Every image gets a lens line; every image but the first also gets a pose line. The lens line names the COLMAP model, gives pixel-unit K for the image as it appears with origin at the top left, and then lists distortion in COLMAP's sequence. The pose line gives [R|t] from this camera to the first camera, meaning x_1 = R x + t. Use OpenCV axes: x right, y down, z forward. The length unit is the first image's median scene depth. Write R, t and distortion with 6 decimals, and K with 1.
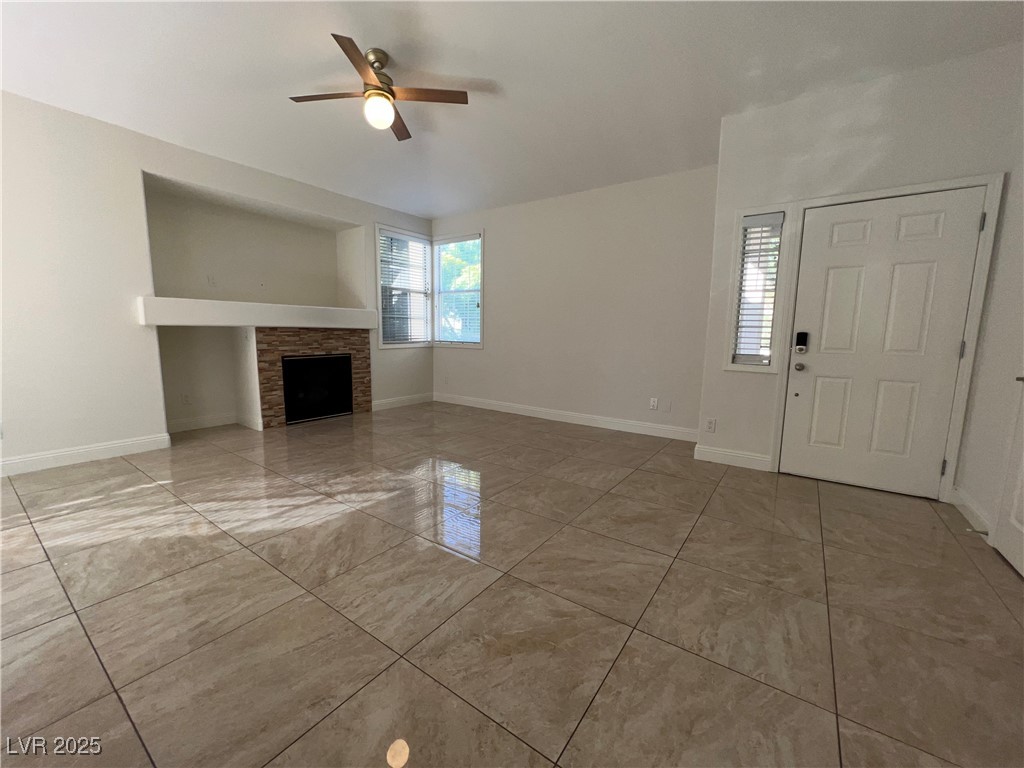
lens RADIAL K [[410.6, 0, 507.4], [0, 410.6, 381.8], [0, 0, 1]] dist [0.000728, -0.000022]
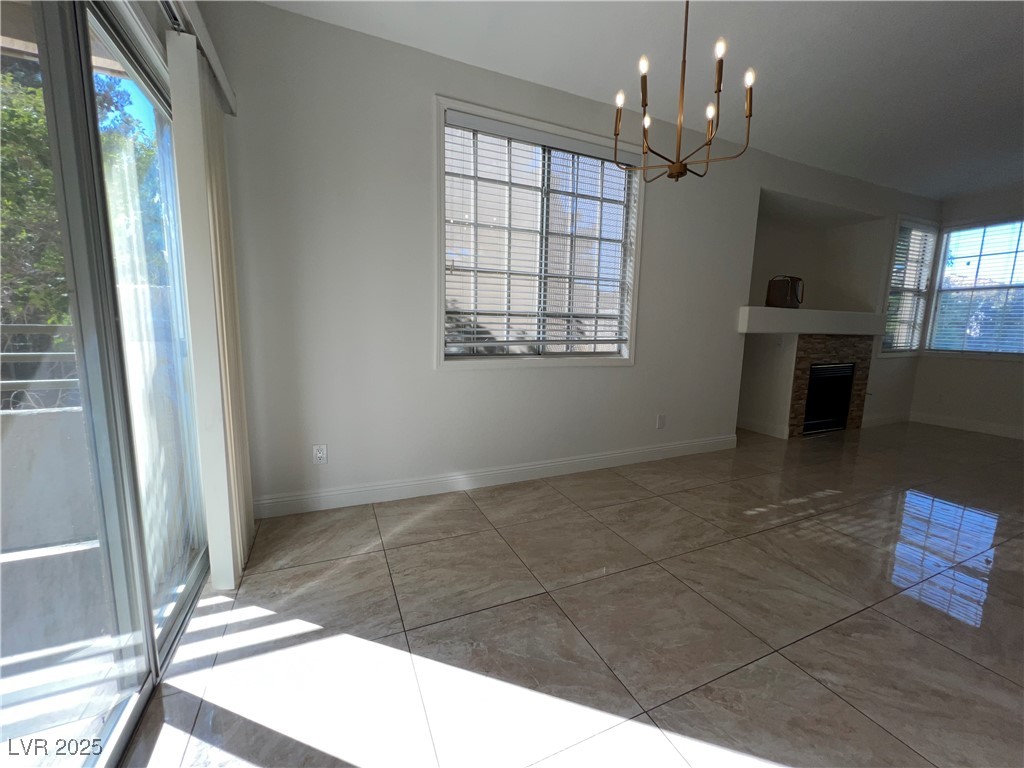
lens RADIAL K [[410.6, 0, 514.3], [0, 410.6, 388.8], [0, 0, 1]] dist [0.000728, -0.000022]
pose [[0.866327, 0.078672, -0.493242, -0.679710], [-0.068689, 0.996900, 0.038361, 0.005275], [0.494731, 0.000647, 0.869046, -0.174050]]
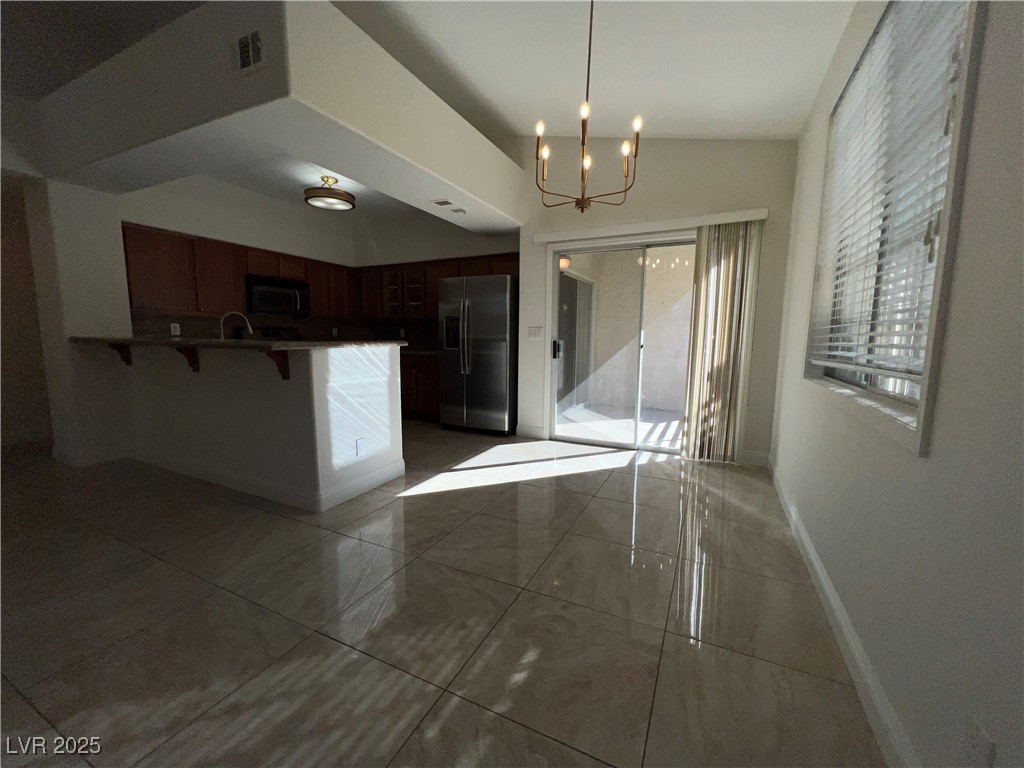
lens RADIAL K [[410.6, 0, 514.8], [0, 410.6, 384.9], [0, 0, 1]] dist [0.000728, -0.000022]
pose [[-0.984971, -0.000063, -0.172718, -0.594287], [-0.040967, 0.971548, 0.233272, -0.107910], [0.167789, 0.236841, -0.956950, 0.753775]]
